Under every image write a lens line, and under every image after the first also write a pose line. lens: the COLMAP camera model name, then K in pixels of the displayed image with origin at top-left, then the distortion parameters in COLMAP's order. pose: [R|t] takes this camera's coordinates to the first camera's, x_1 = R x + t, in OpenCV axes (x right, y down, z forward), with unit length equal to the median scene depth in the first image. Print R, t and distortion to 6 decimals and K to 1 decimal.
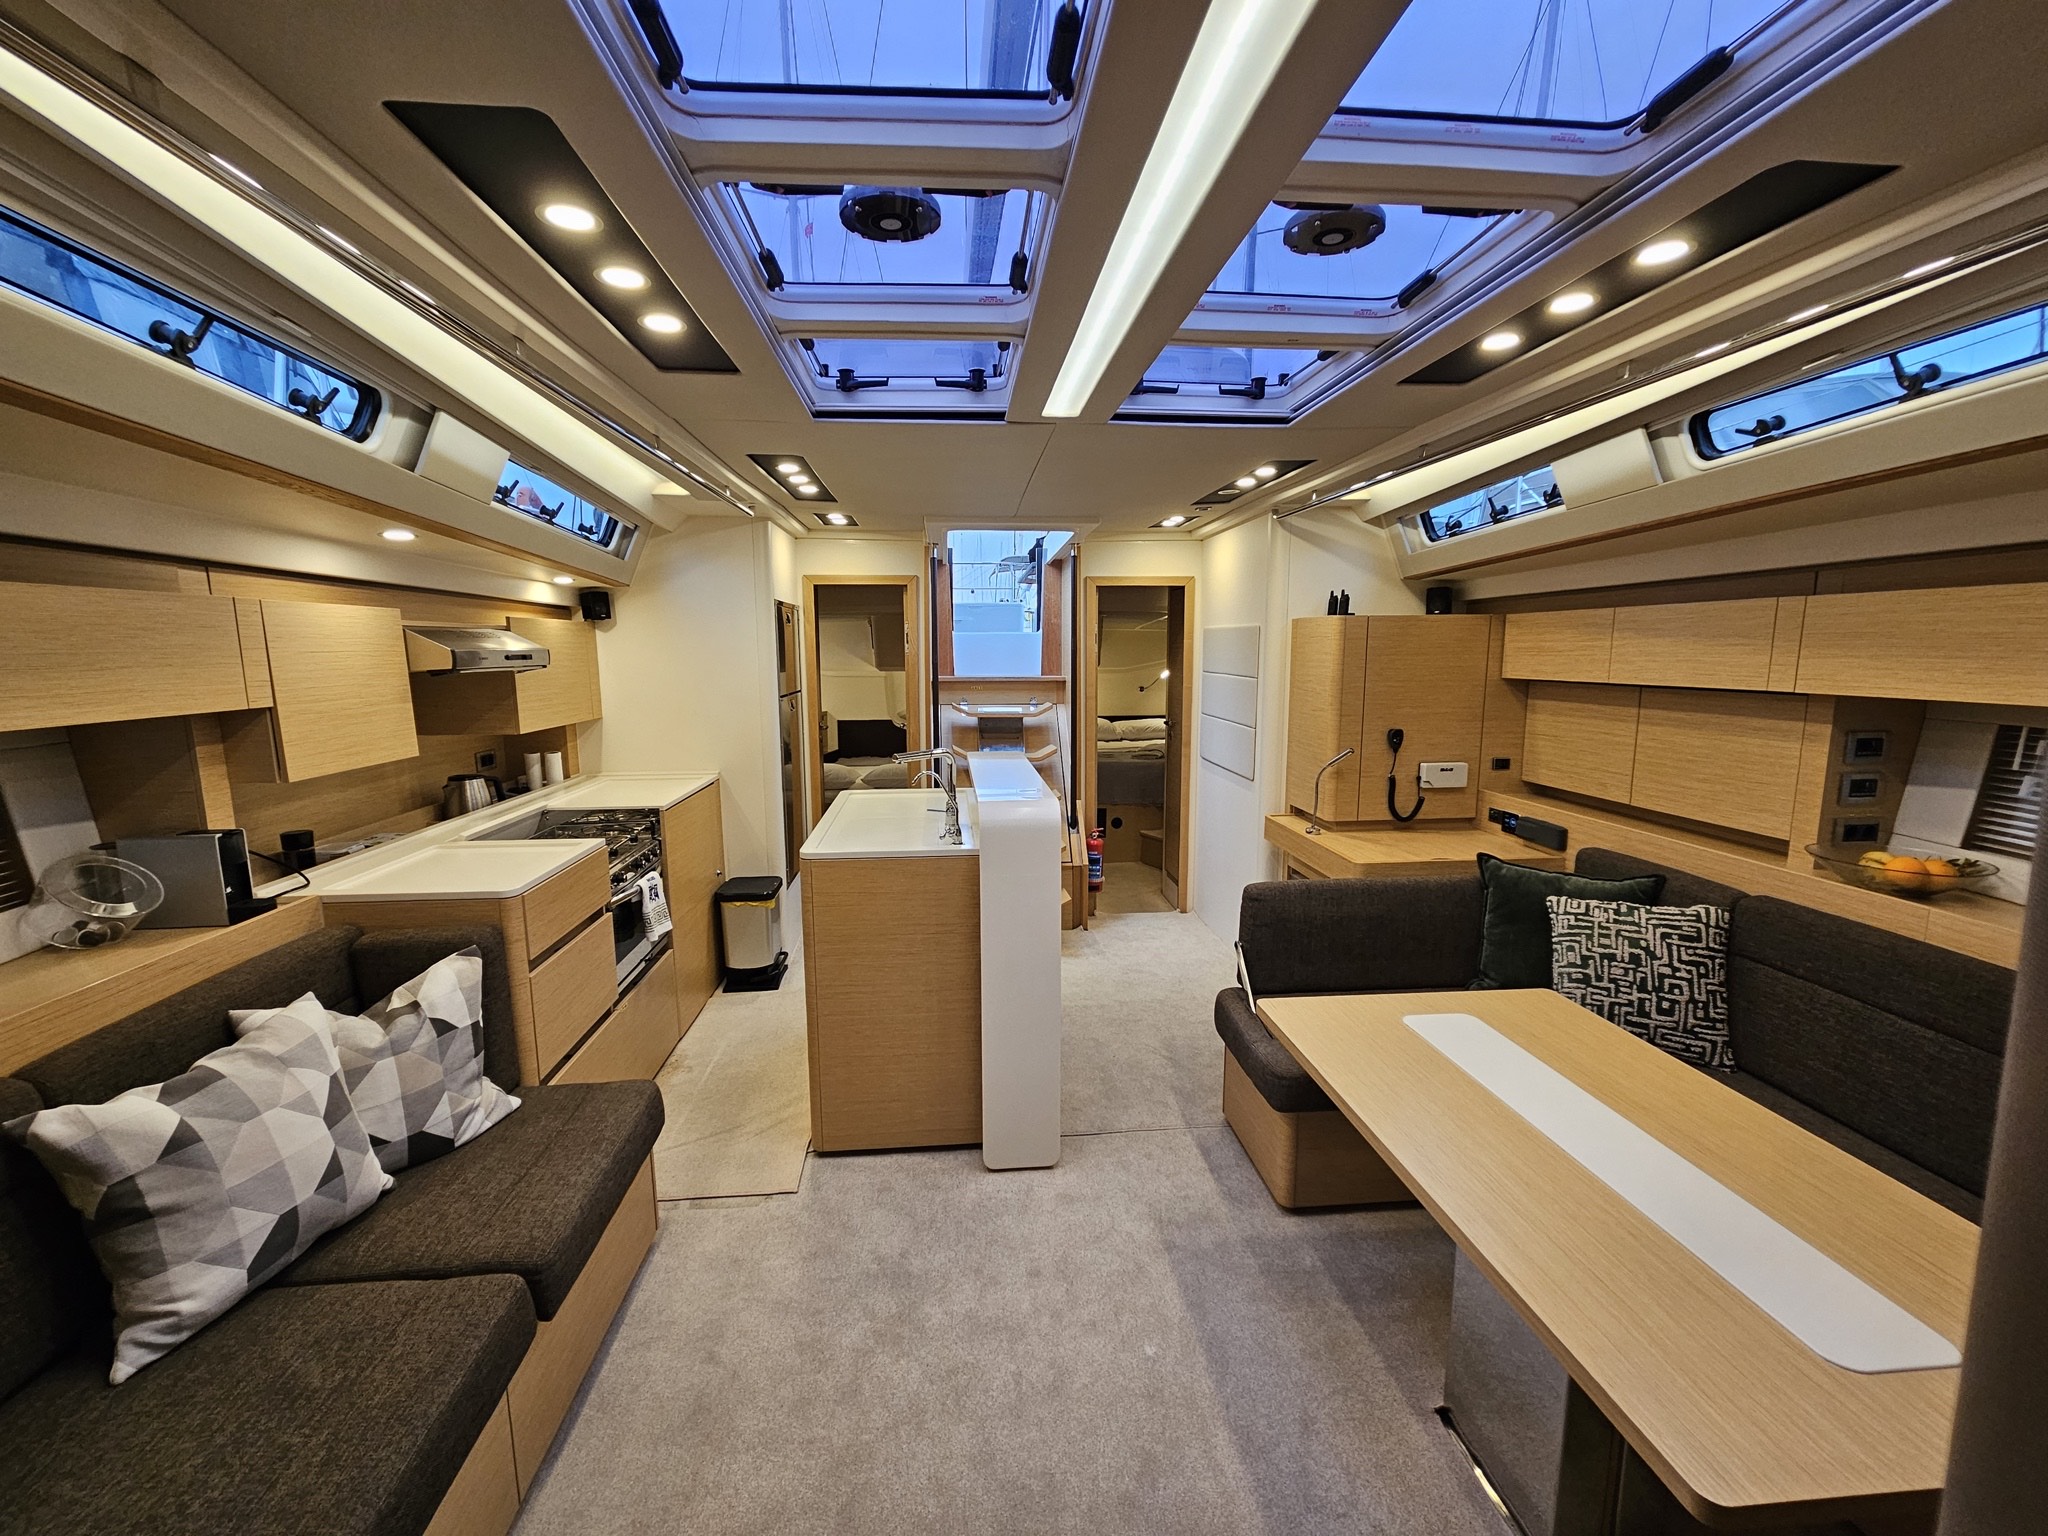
lens RADIAL K [[837.6, 0, 1017.9], [0, 837.6, 772.1], [0, 0, 1]] dist [0.001085, 0.000255]
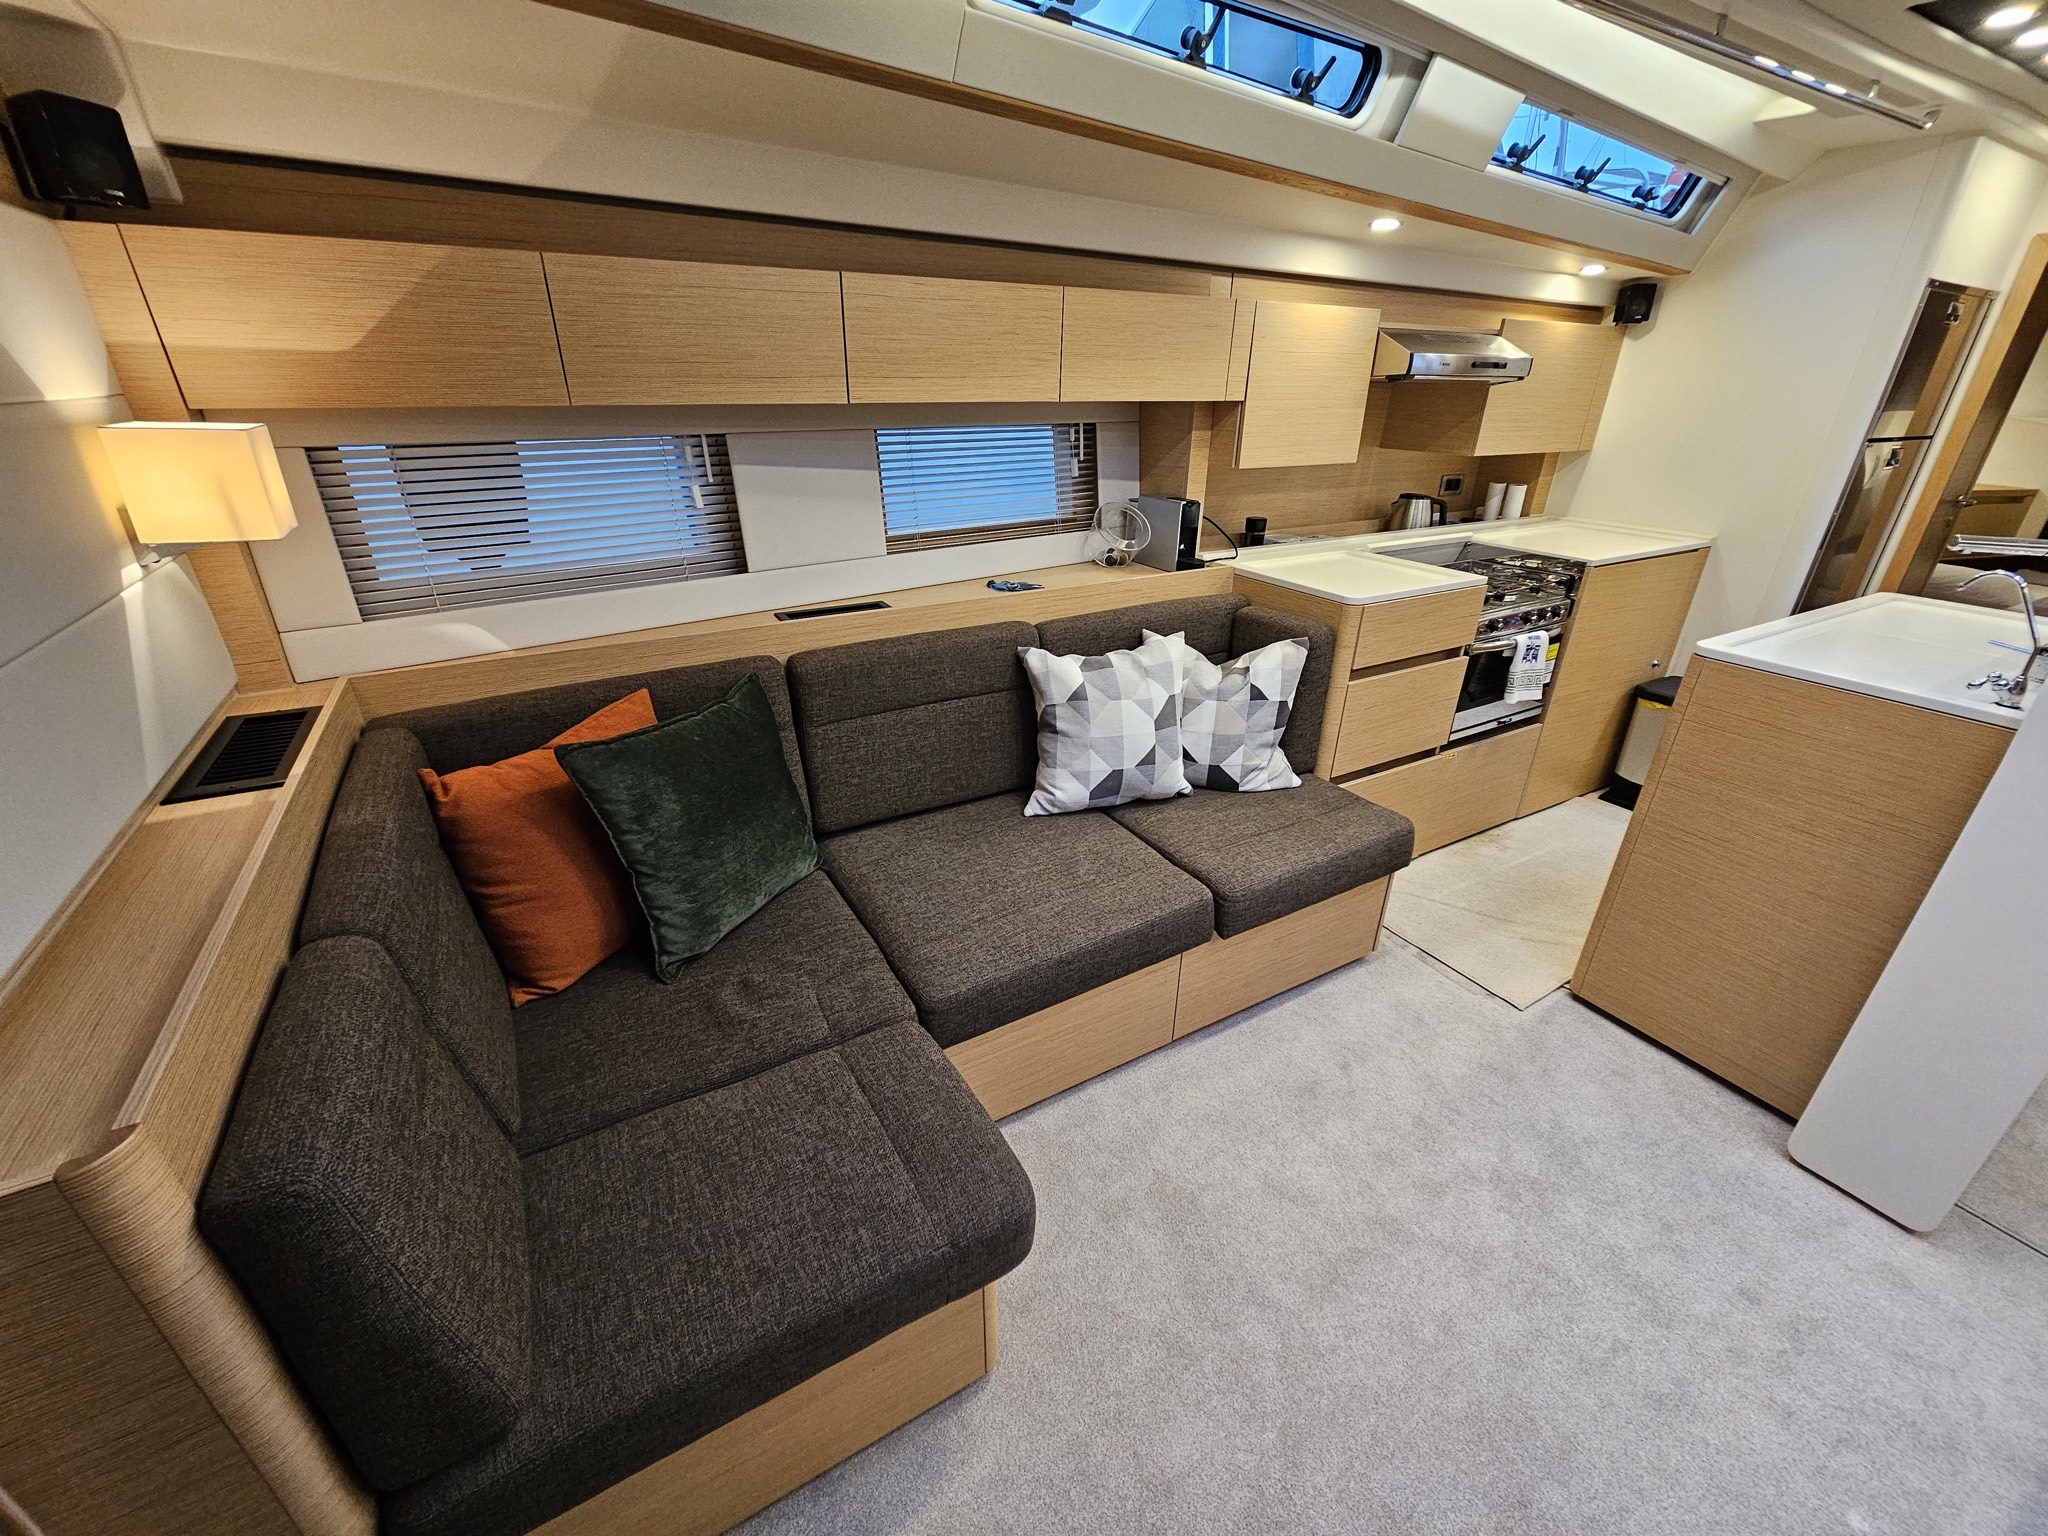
lens RADIAL K [[839.9, 0, 1021.6], [0, 839.9, 779.7], [0, 0, 1]] dist [0.000935, -0.002575]
pose [[0.424441, 0.398602, -0.812998, 0.147757], [-0.147054, 0.916314, 0.372484, 0.015641], [0.893434, -0.038543, 0.447537, 0.125669]]
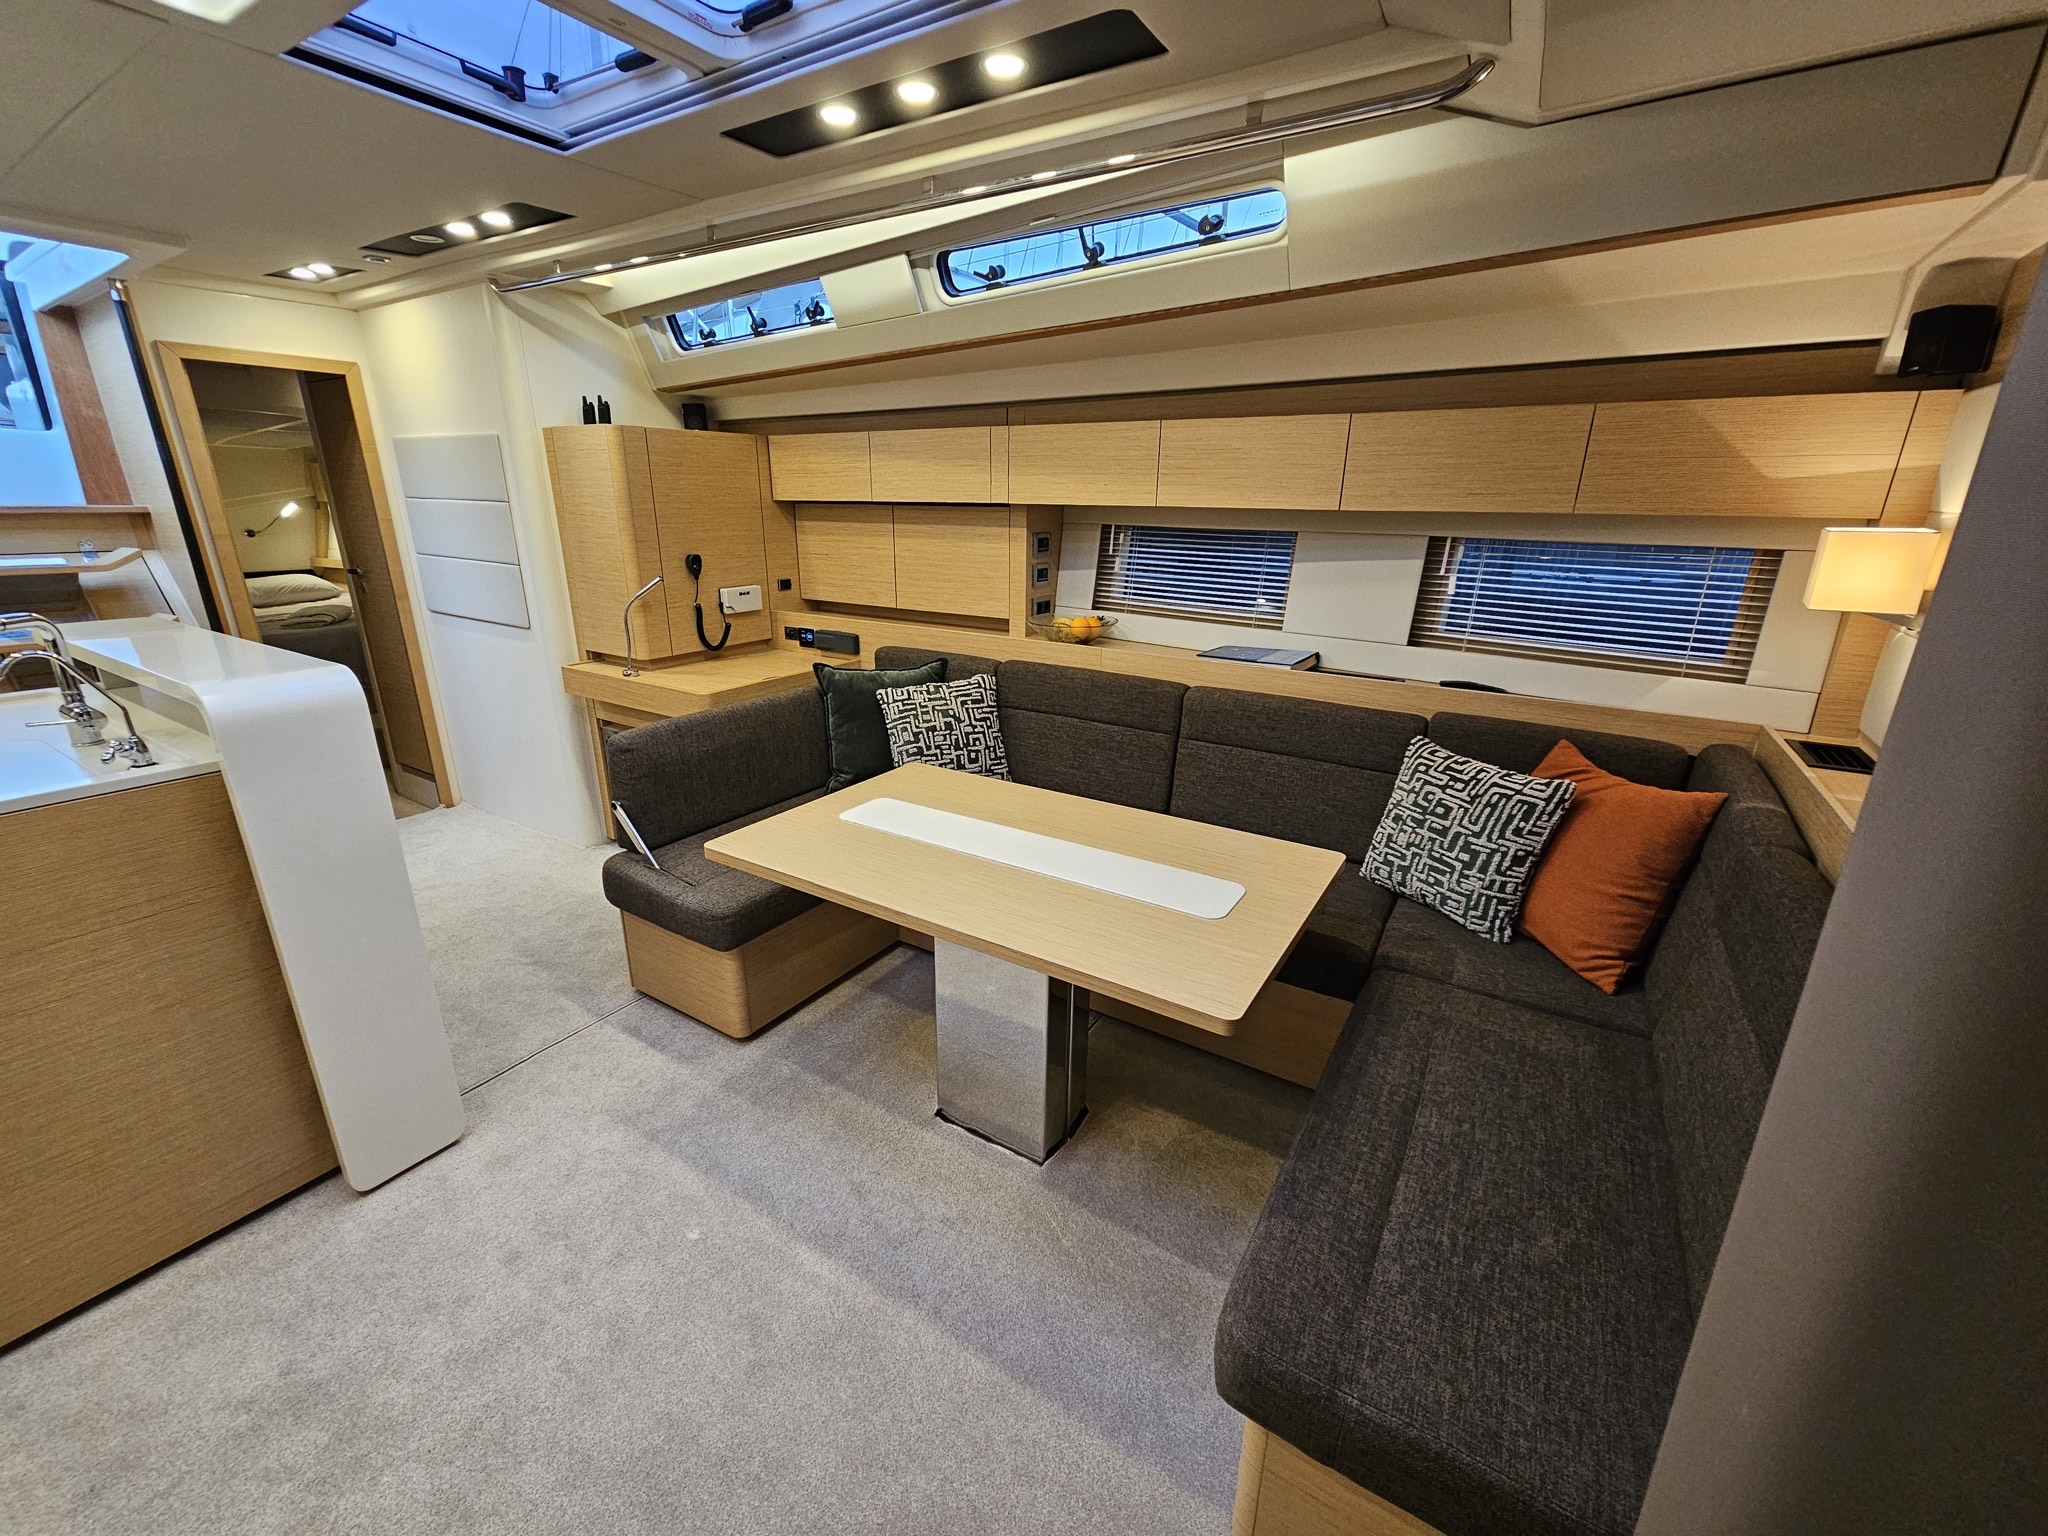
lens RADIAL K [[837.6, 0, 1017.9], [0, 837.6, 772.1], [0, 0, 1]] dist [0.001085, 0.000255]
pose [[0.611726, -0.239096, 0.754072, -0.159671], [0.103209, 0.969205, 0.223582, 0.021582], [-0.784308, -0.058944, 0.617565, 0.145699]]
